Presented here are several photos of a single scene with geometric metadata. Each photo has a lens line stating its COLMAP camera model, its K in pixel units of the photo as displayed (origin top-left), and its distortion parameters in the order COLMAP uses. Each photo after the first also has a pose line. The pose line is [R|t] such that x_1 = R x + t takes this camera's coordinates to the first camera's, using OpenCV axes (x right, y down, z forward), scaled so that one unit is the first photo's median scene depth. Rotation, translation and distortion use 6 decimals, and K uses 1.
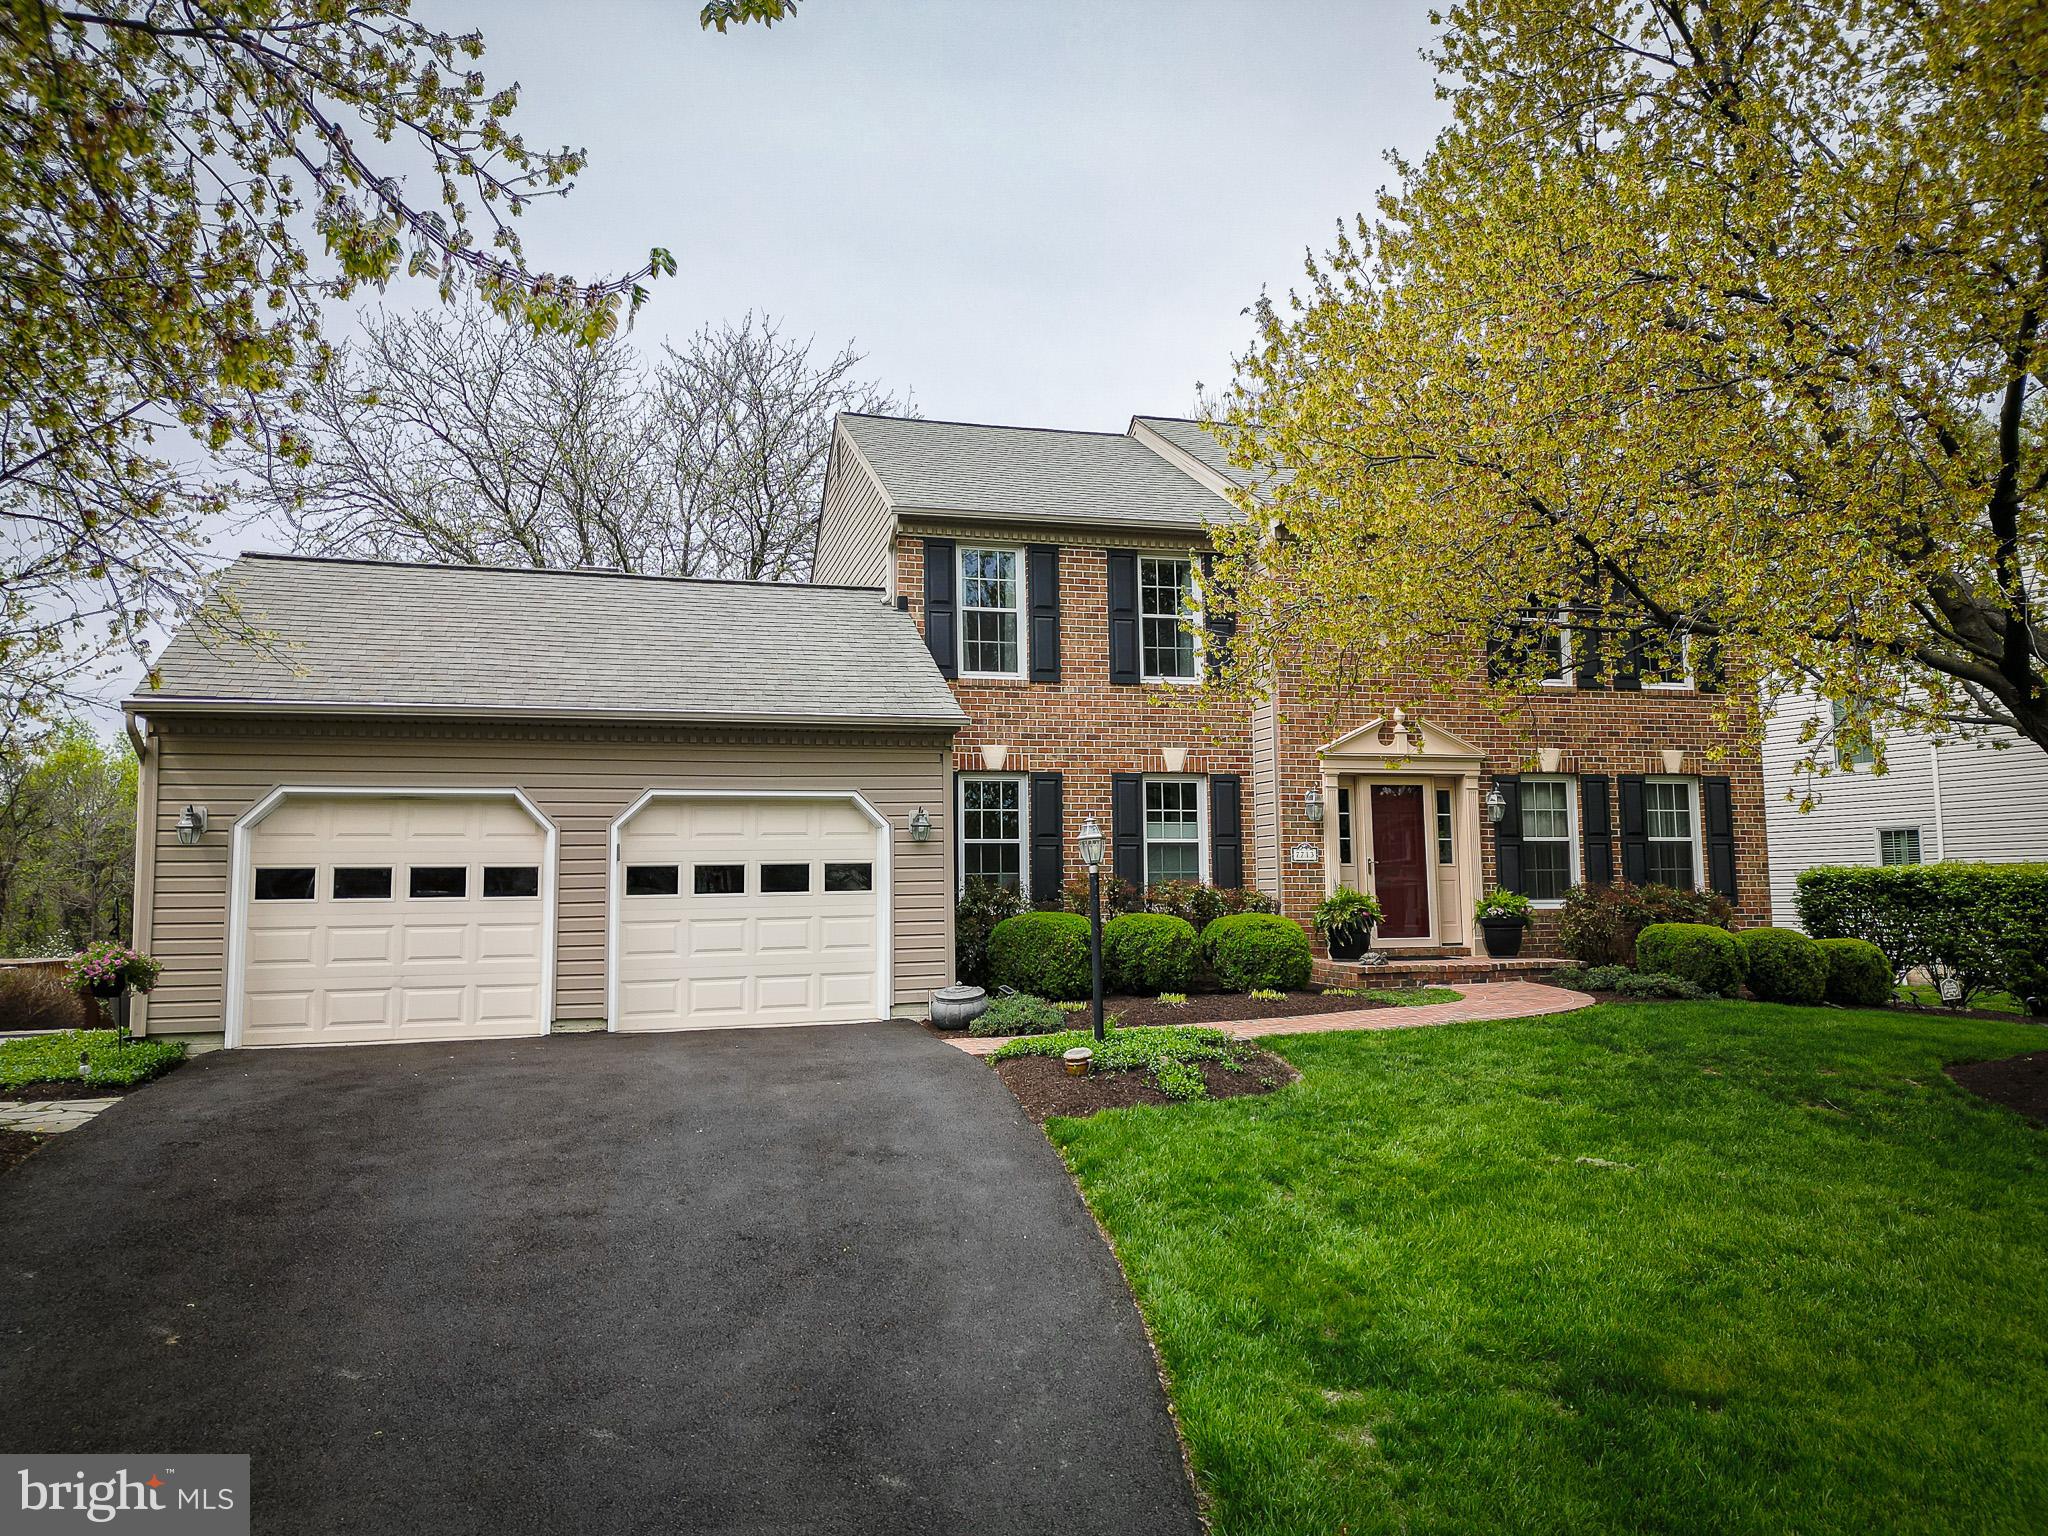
lens RADIAL K [[1433.7, 0, 1024.0], [0, 1433.7, 768.0], [0, 0, 1]] dist [0.065966, -0.084464]
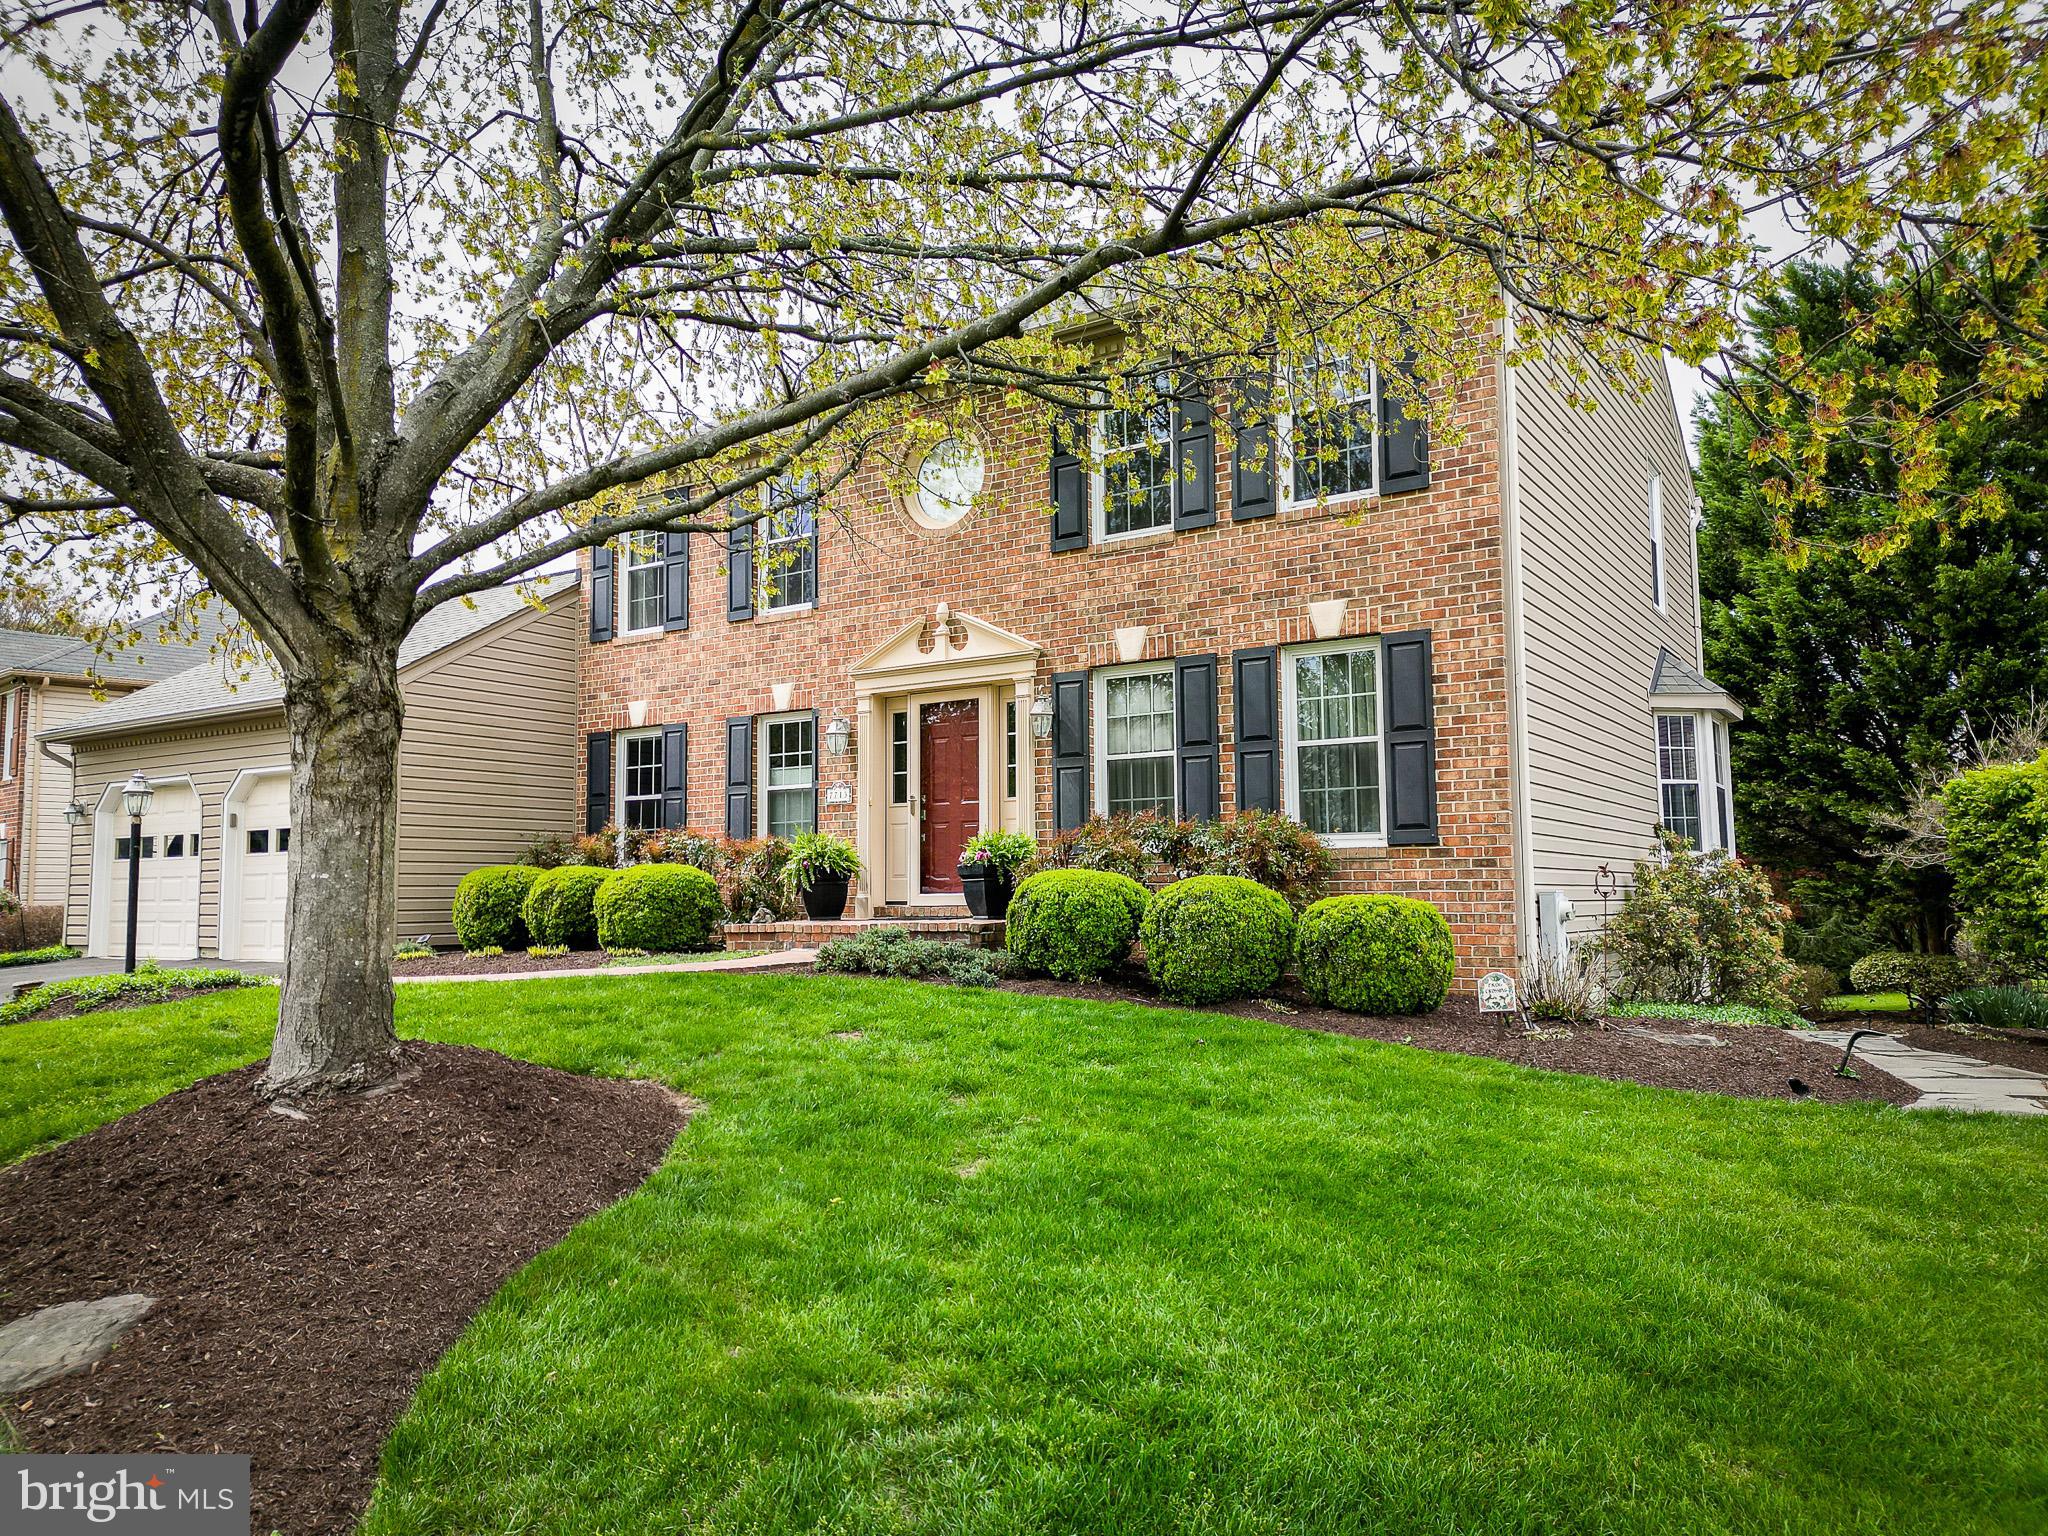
lens RADIAL K [[1433.7, 0, 1024.0], [0, 1433.7, 768.0], [0, 0, 1]] dist [0.065966, -0.084464]
pose [[0.661767, -0.062312, -0.747116, 0.868605], [0.071876, 0.997223, -0.019506, 0.066561], [0.746256, -0.040791, 0.664408, 0.508128]]
